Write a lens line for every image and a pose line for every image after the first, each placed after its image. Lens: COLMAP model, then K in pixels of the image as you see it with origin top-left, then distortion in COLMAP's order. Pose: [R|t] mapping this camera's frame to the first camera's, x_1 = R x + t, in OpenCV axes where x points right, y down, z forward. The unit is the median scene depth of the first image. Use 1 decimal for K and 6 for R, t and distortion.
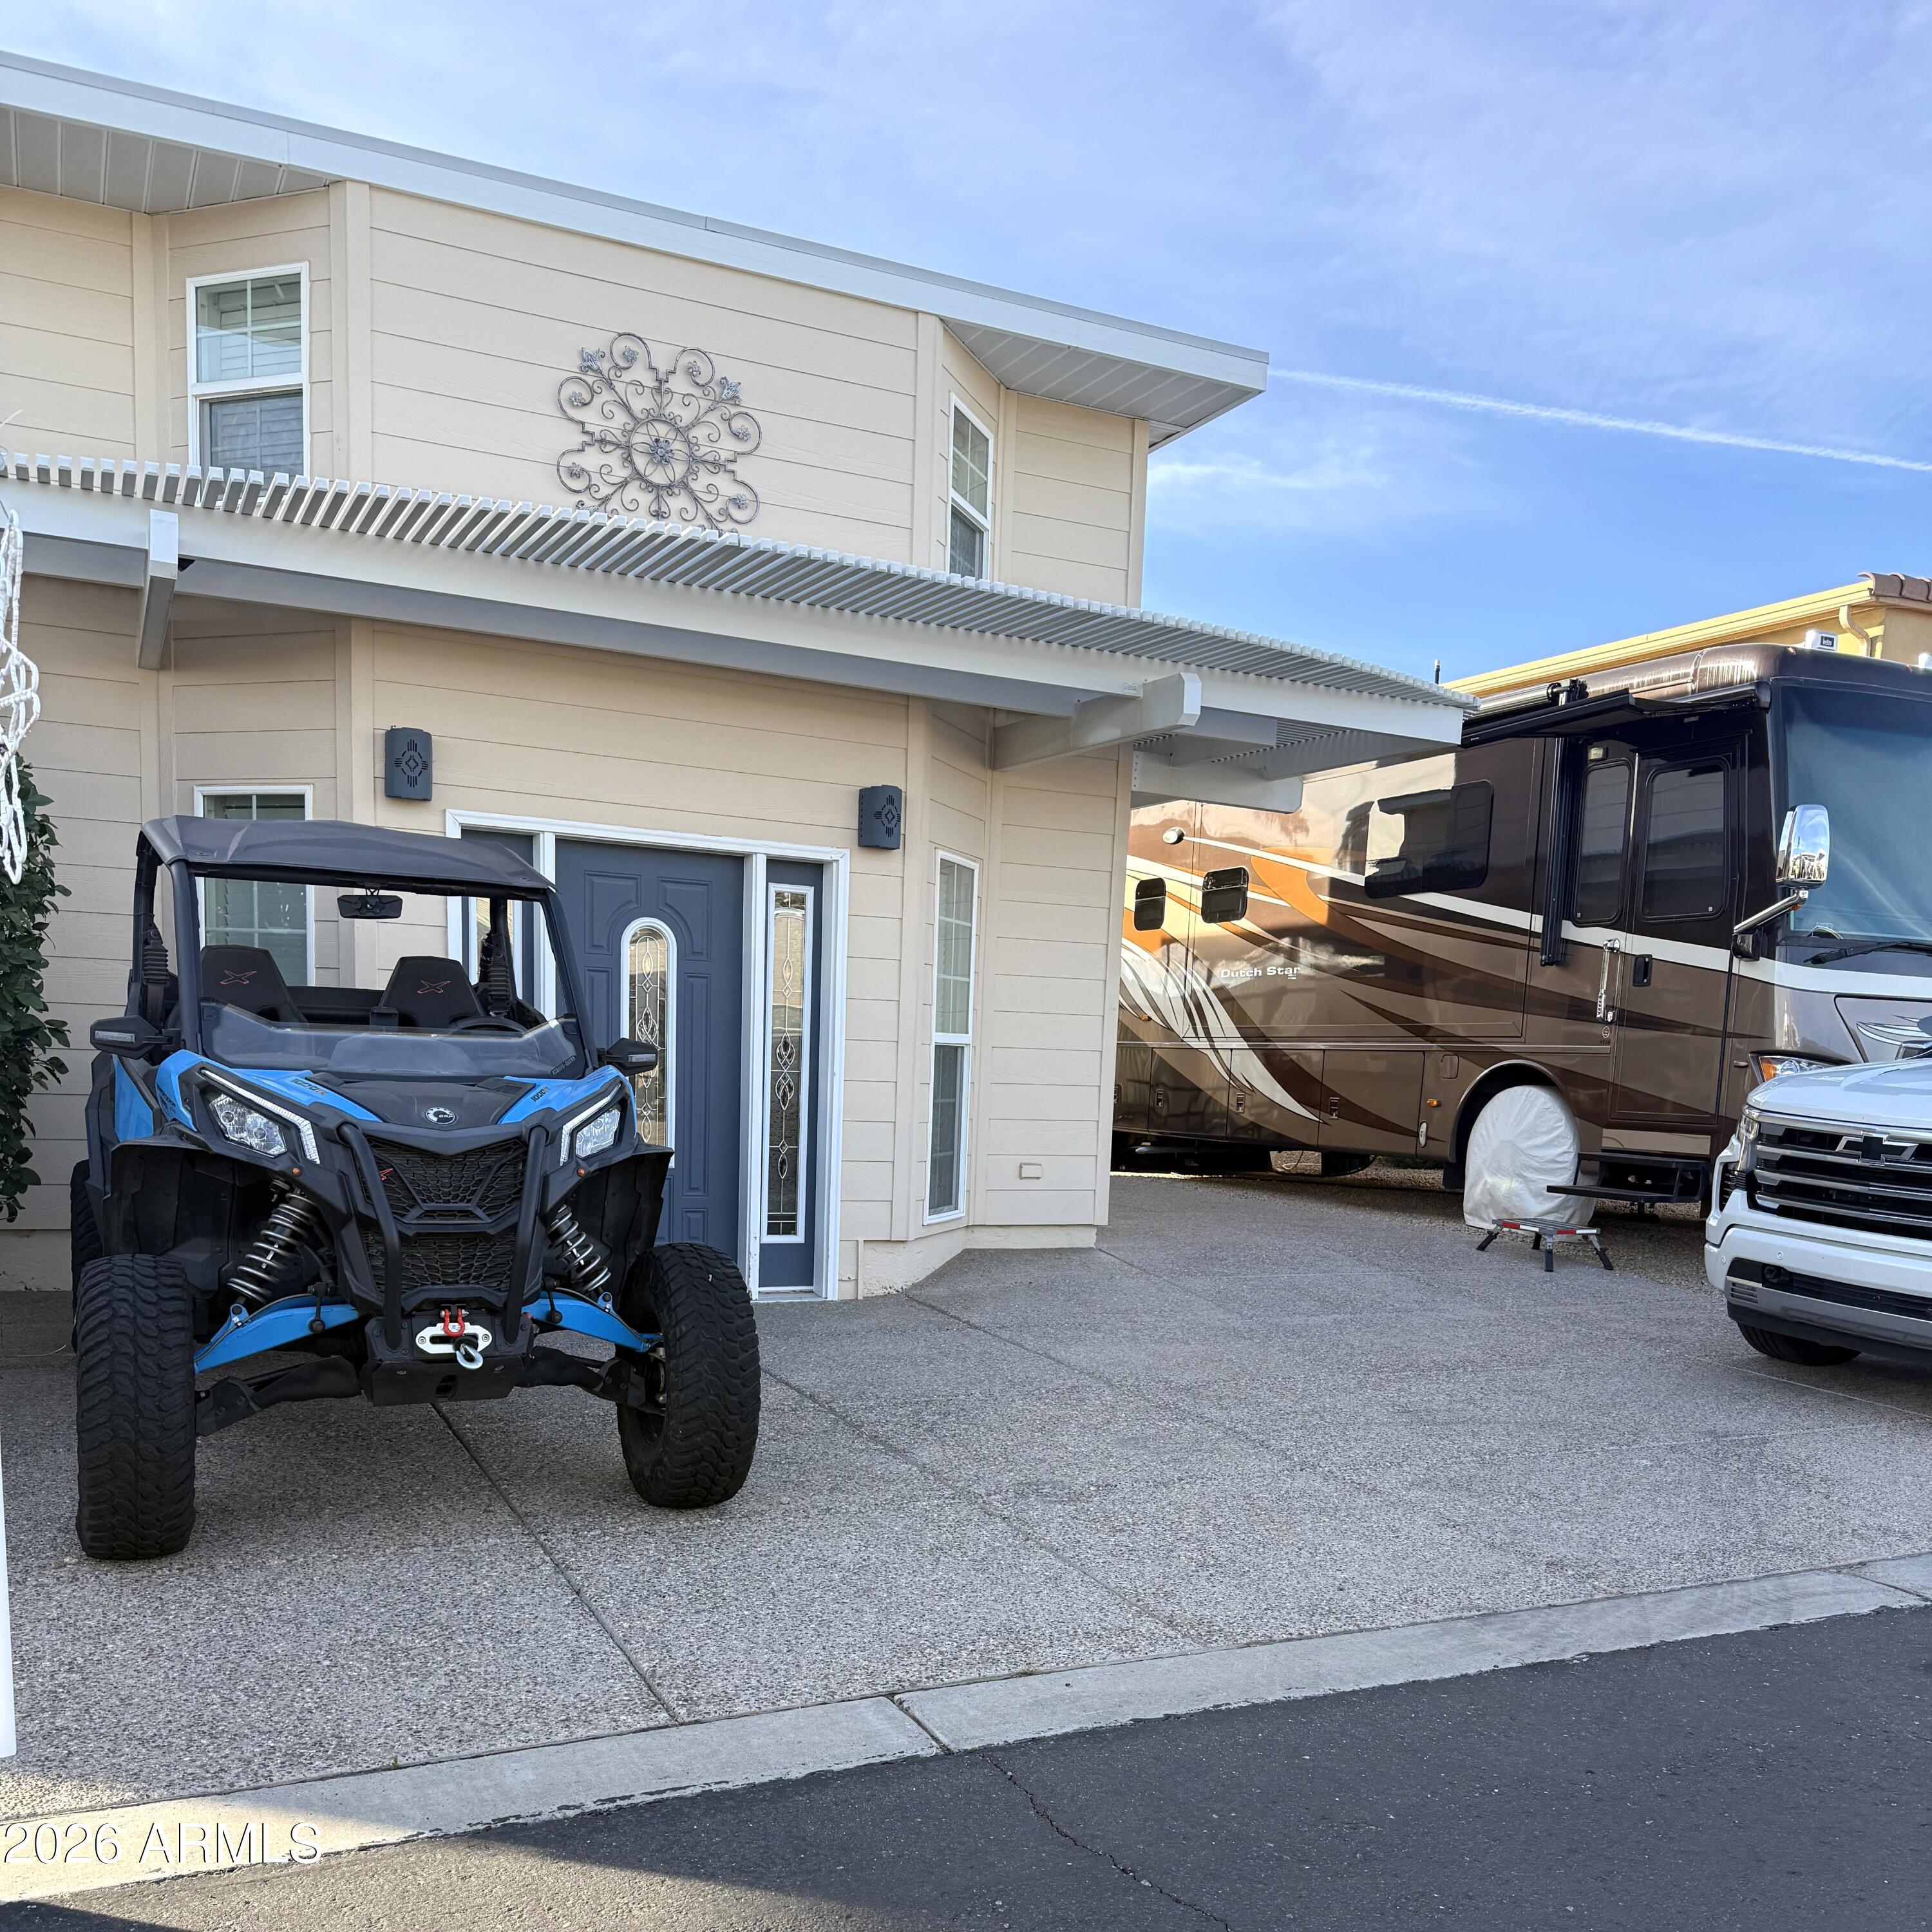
lens RADIAL K [[1814.1, 0, 964.2], [0, 1814.1, 930.1], [0, 0, 1]] dist [-0.028958, -0.004866]
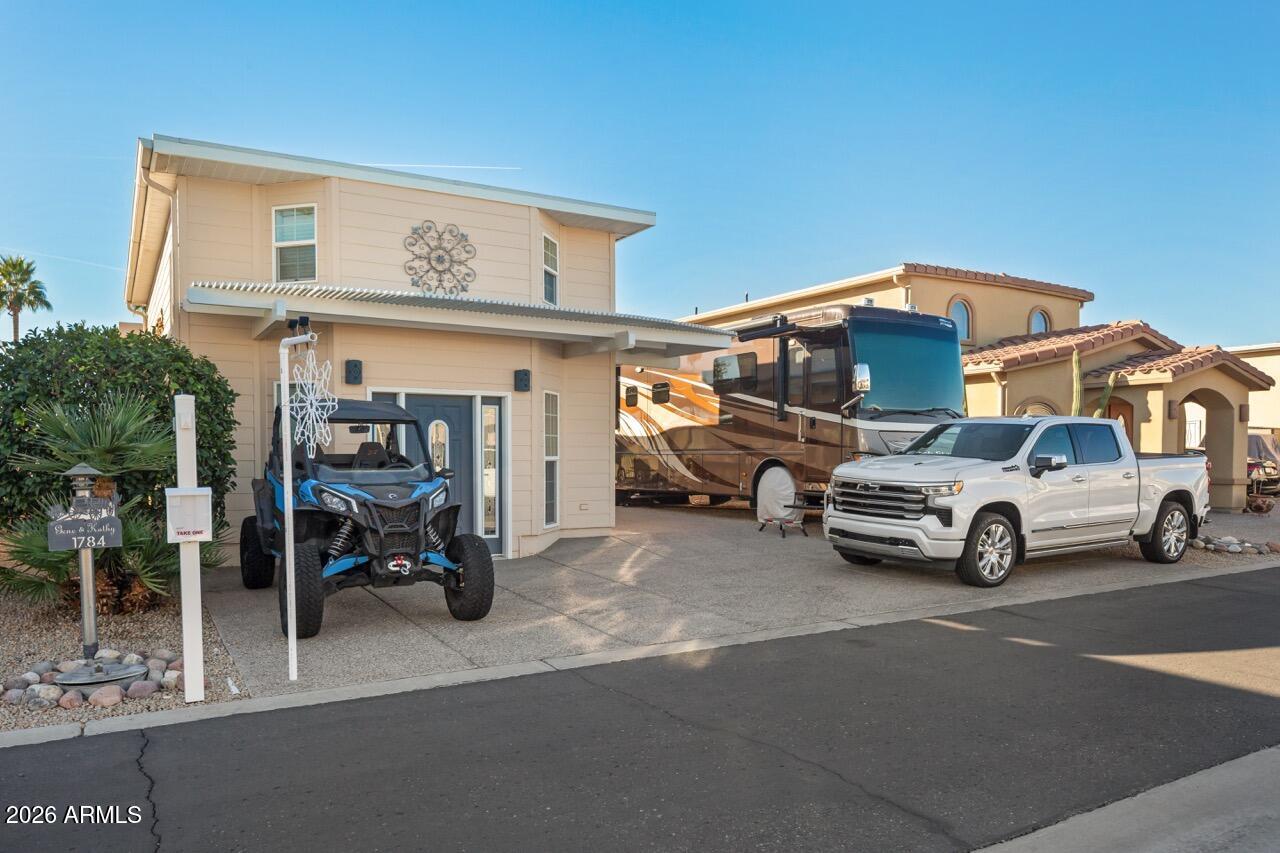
lens RADIAL K [[890.3, 0, 620.2], [0, 890.3, 465.6], [0, 0, 1]] dist [-0.017140, 0.003535]
pose [[0.996883, -0.037674, 0.069319, 0.002989], [0.031823, 0.995986, 0.083660, -0.045685], [-0.072192, -0.081193, 0.994080, -0.382629]]
